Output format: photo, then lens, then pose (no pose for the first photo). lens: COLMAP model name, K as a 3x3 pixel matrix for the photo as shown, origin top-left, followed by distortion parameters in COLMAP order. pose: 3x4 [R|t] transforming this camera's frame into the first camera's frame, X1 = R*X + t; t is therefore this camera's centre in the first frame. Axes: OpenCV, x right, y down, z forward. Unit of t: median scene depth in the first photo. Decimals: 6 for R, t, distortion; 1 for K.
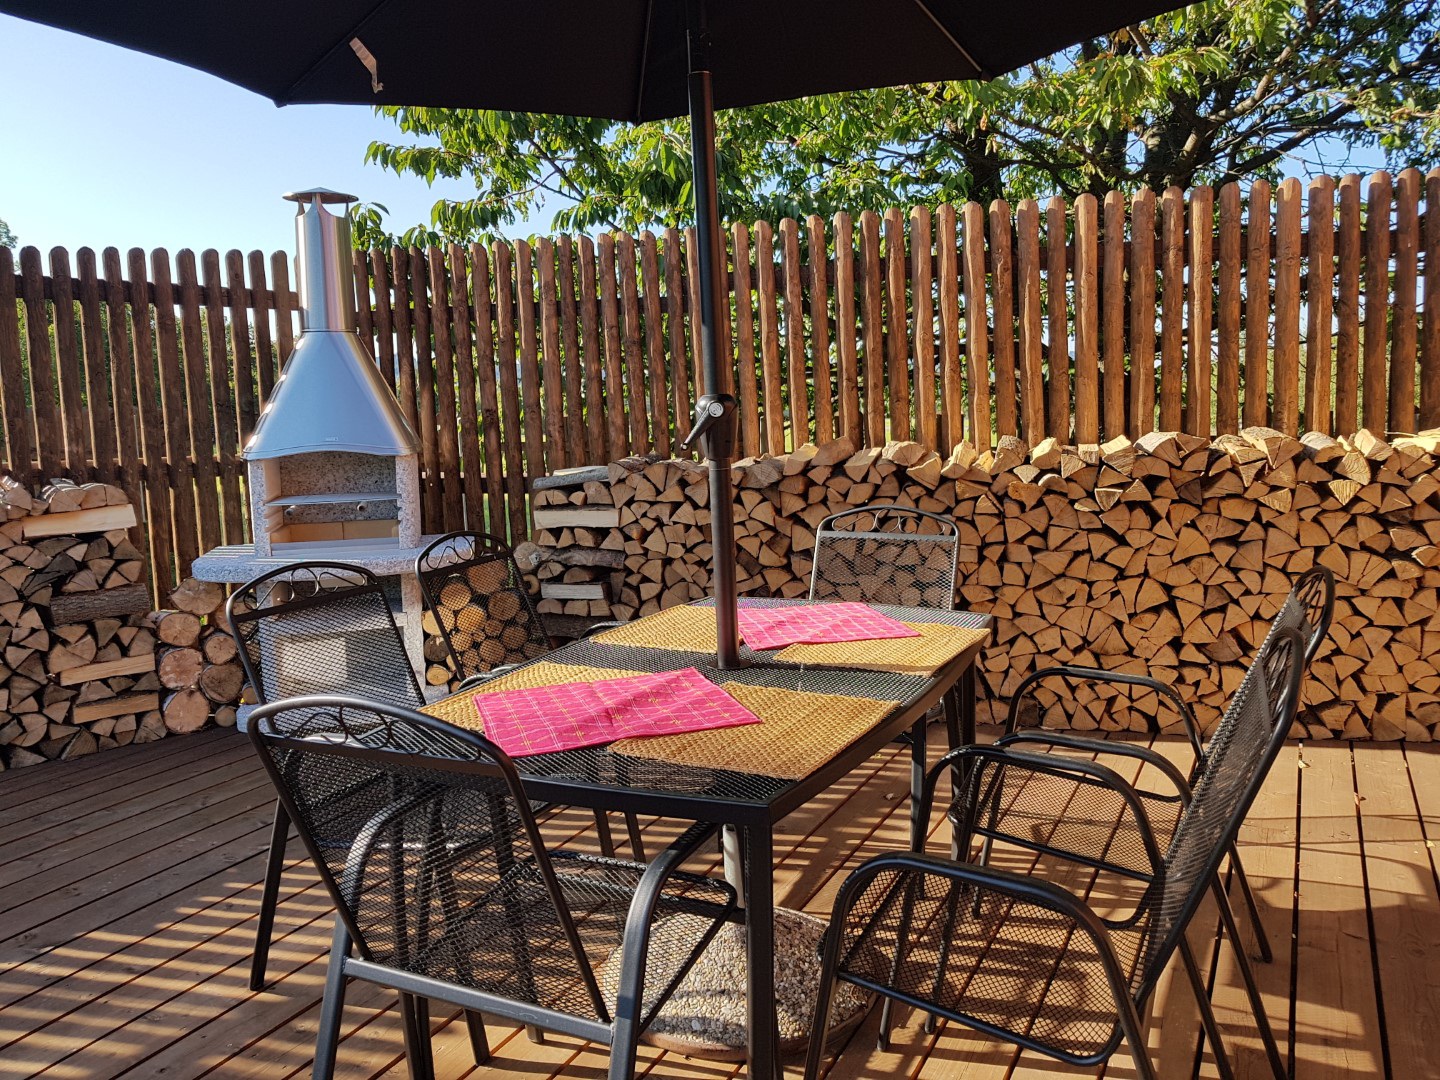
lens RADIAL K [[1099.0, 0, 719.6], [0, 1099.0, 535.0], [0, 0, 1]] dist [-0.002448, -0.000941]
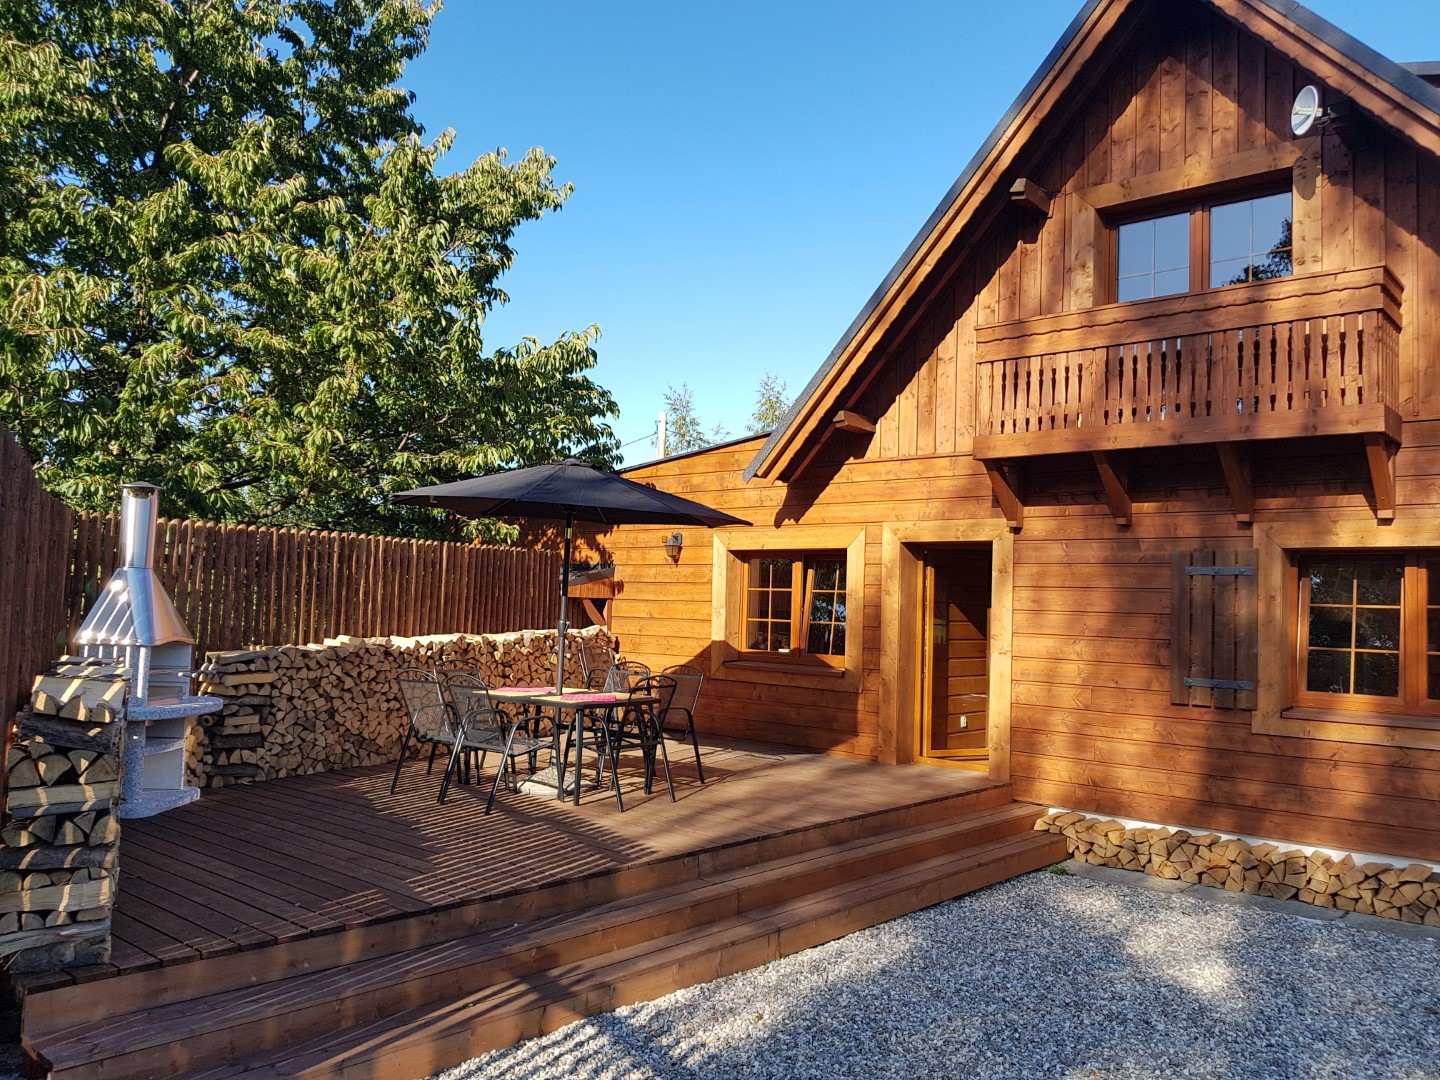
lens RADIAL K [[1099.0, 0, 719.8], [0, 1099.0, 540.6], [0, 0, 1]] dist [-0.002448, -0.000941]
pose [[0.204677, 0.091601, 0.974534, -1.779457], [0.080996, 0.990612, -0.110123, 0.022090], [-0.975473, 0.101473, 0.195337, -0.135160]]
